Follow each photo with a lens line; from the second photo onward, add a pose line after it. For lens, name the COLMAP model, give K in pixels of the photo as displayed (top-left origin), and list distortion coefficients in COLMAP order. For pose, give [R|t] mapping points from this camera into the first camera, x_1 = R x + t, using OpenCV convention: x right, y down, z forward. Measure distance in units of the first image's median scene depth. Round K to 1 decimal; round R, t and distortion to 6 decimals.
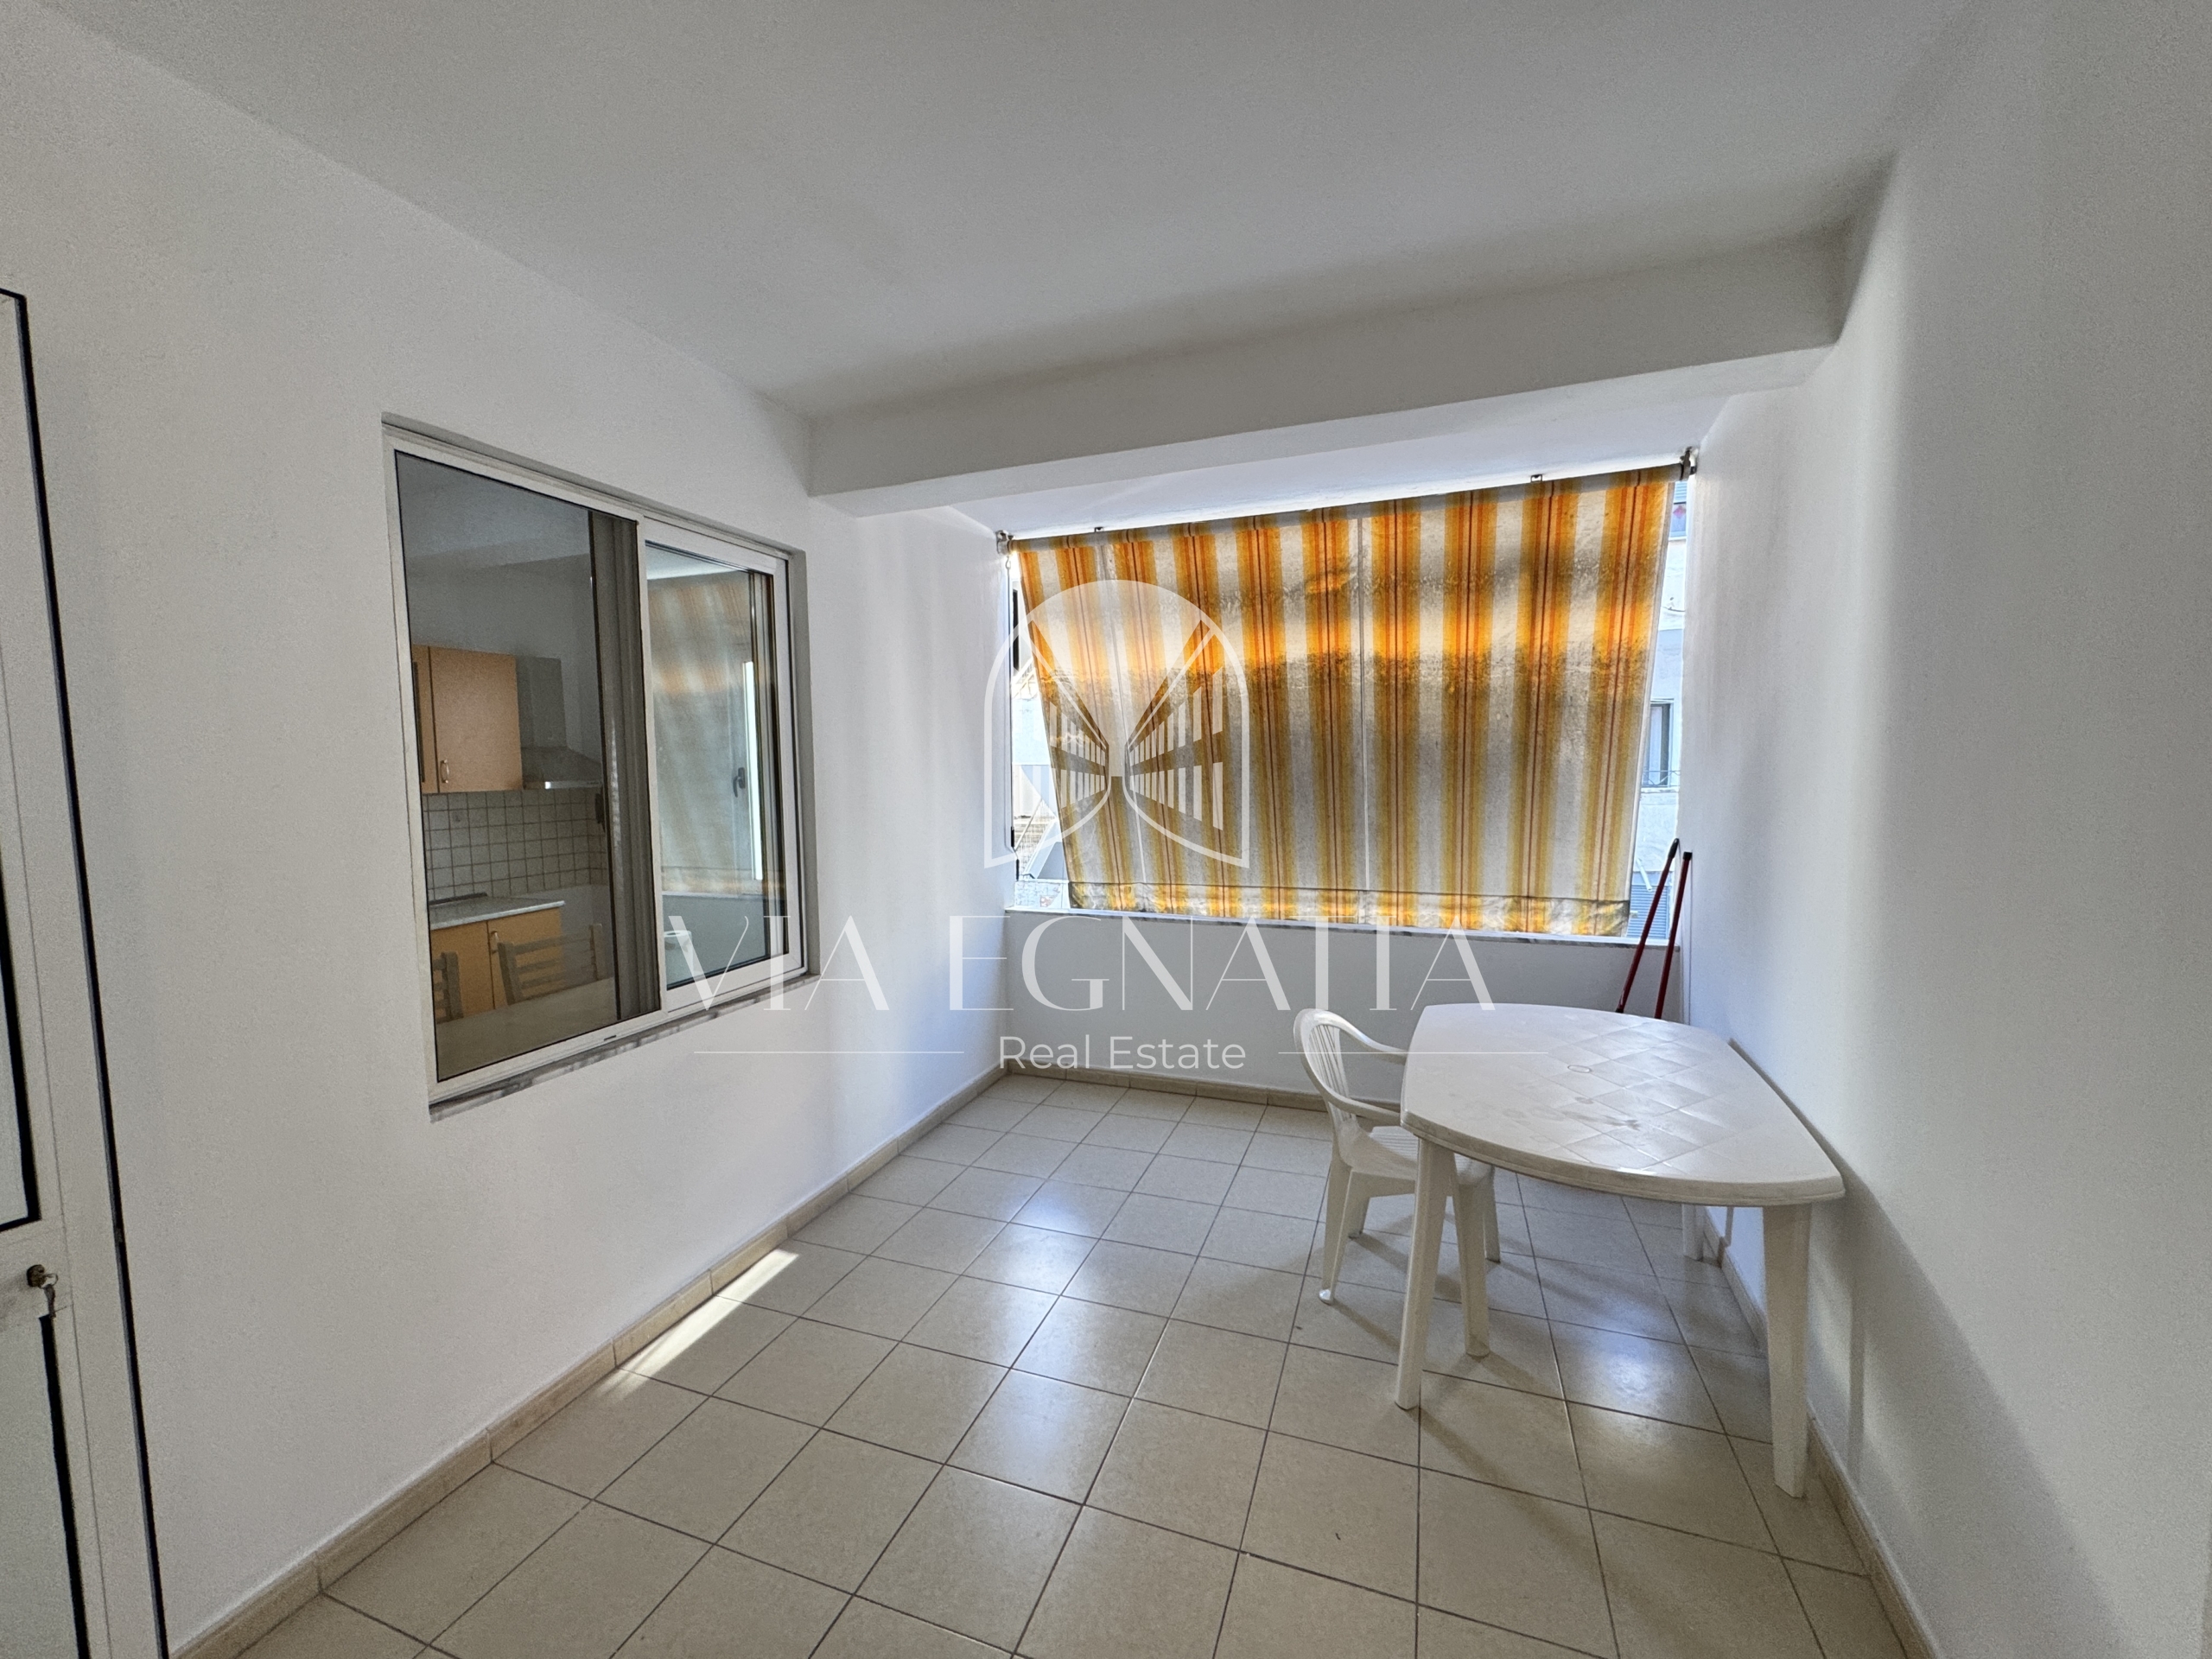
lens RADIAL K [[884.4, 0, 1111.4], [0, 884.4, 829.0], [0, 0, 1]] dist [-0.001926, 0.000014]
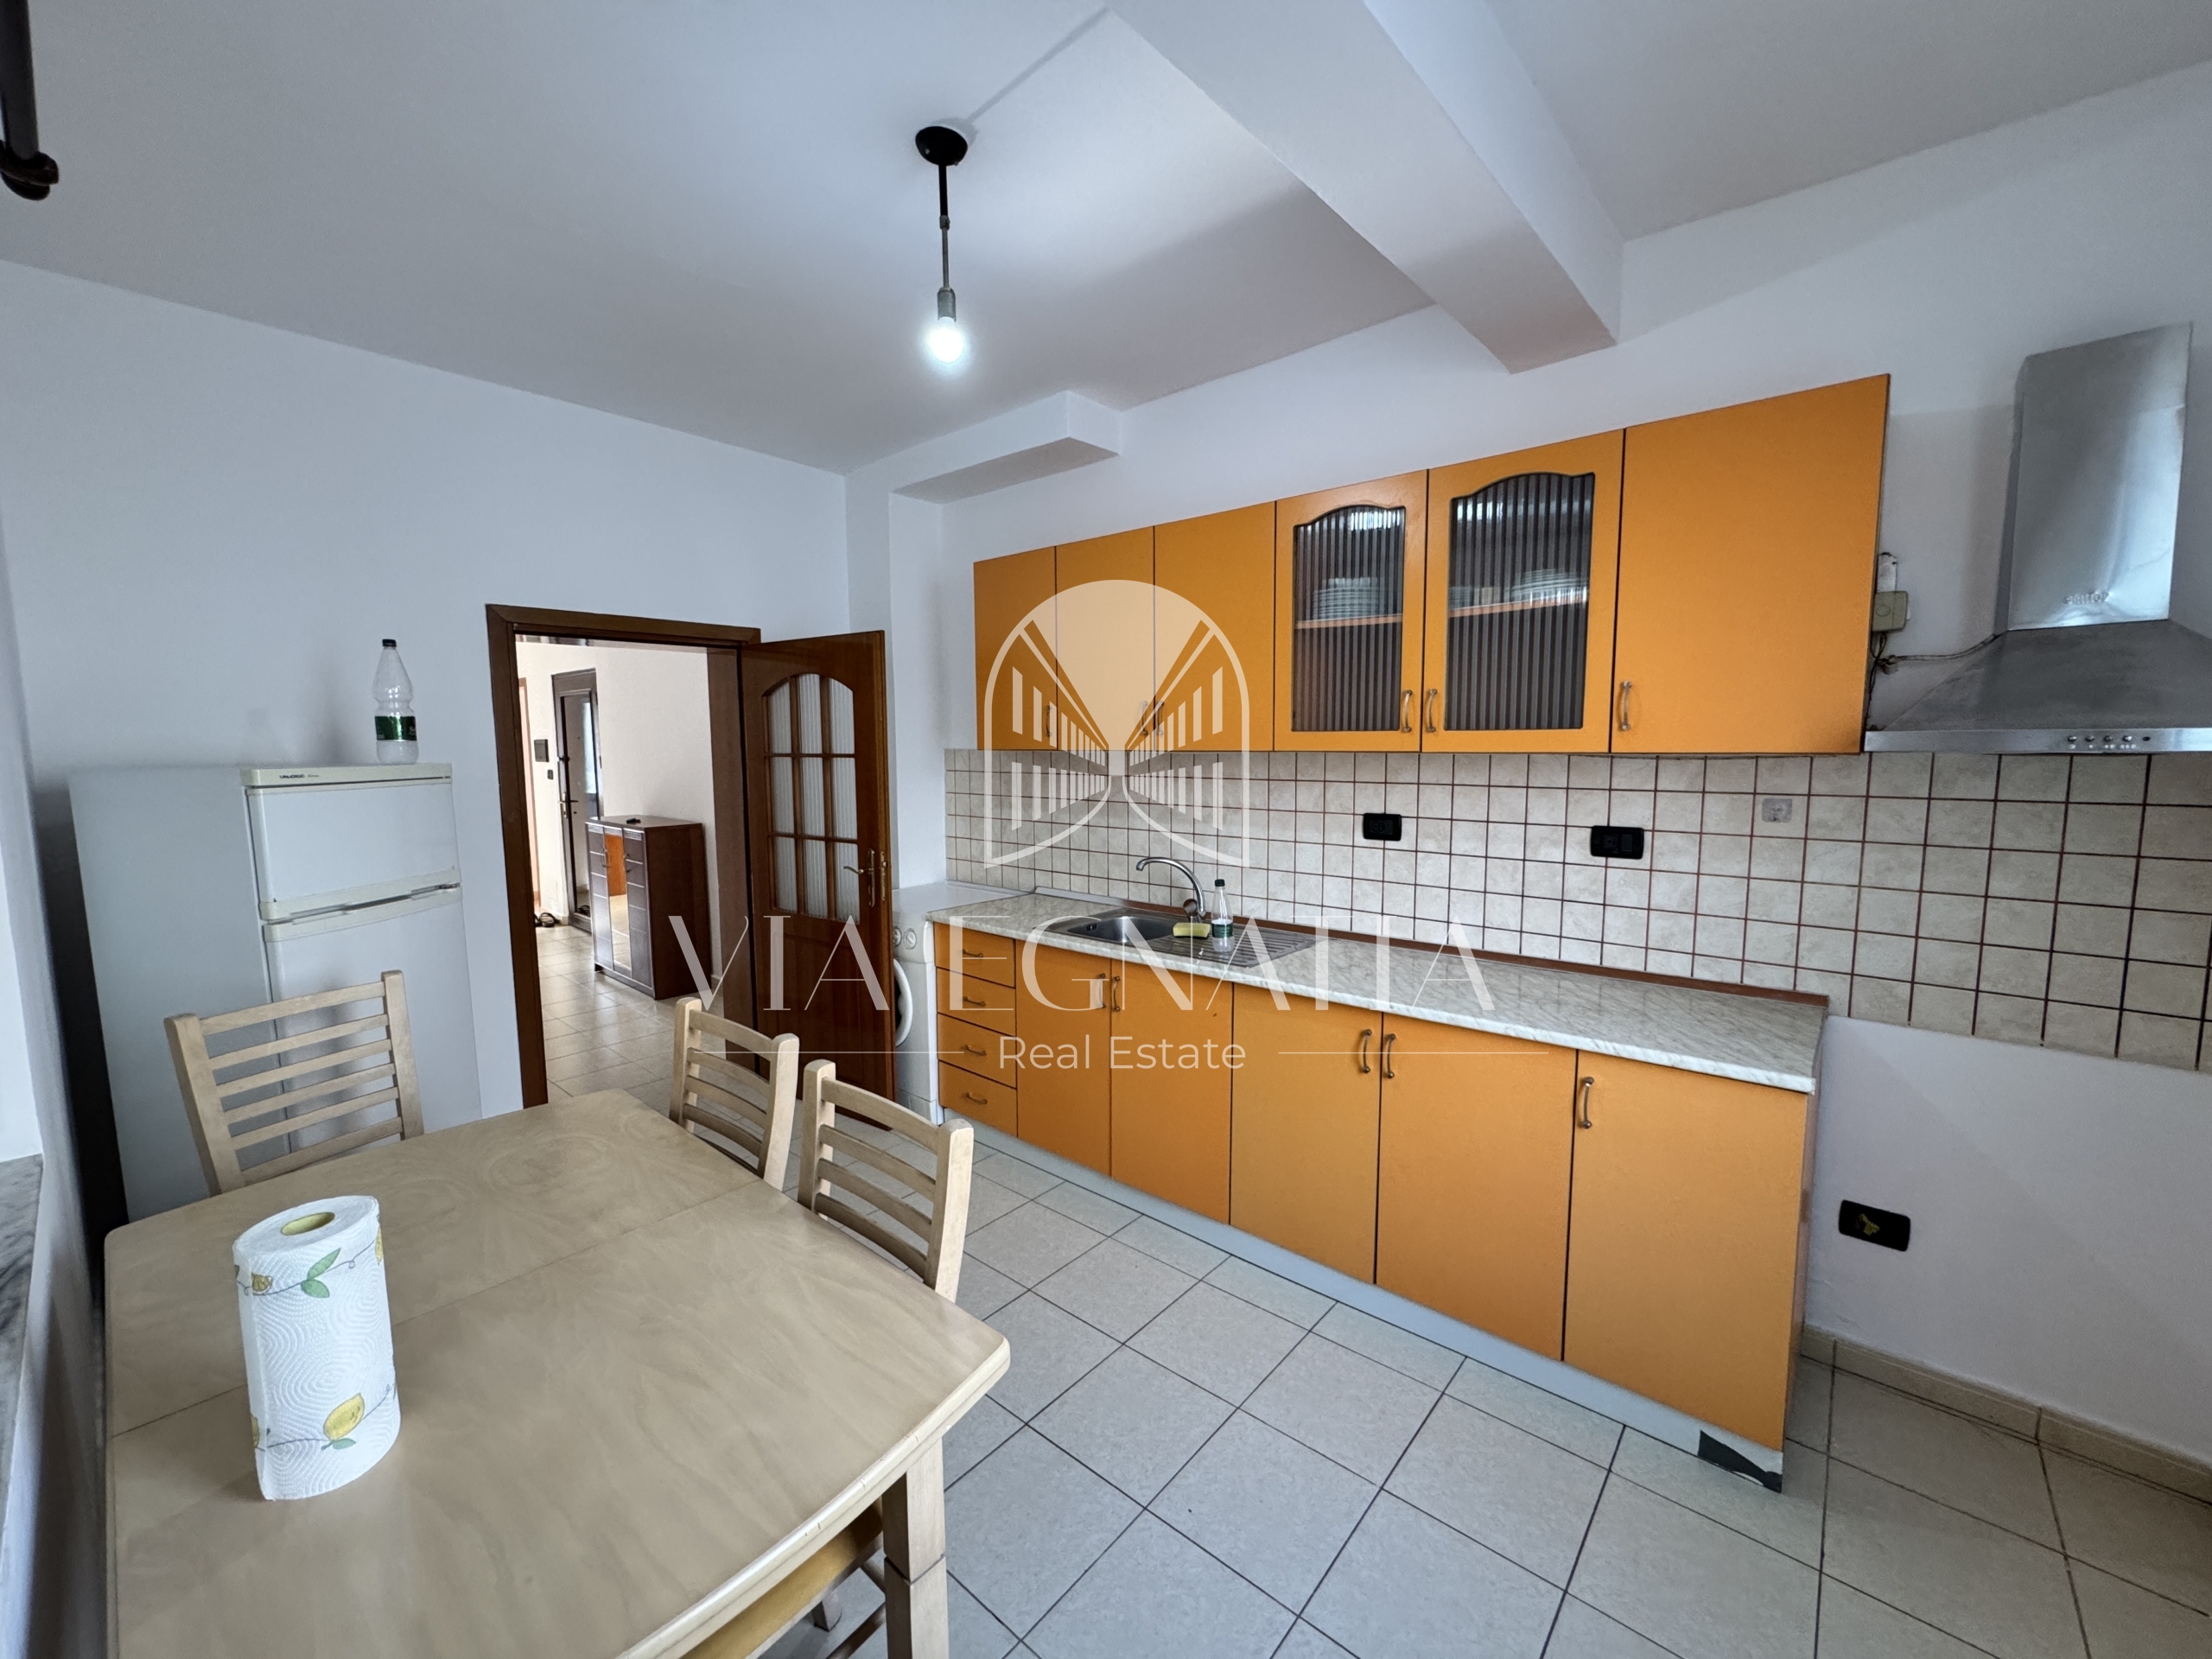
lens RADIAL K [[884.4, 0, 1107.4], [0, 884.4, 828.3], [0, 0, 1]] dist [-0.001926, 0.000014]
pose [[-0.355031, 0.105626, -0.928868, -0.210410], [-0.064399, 0.988473, 0.137018, -0.042372], [0.932634, 0.108464, -0.344136, 0.823110]]
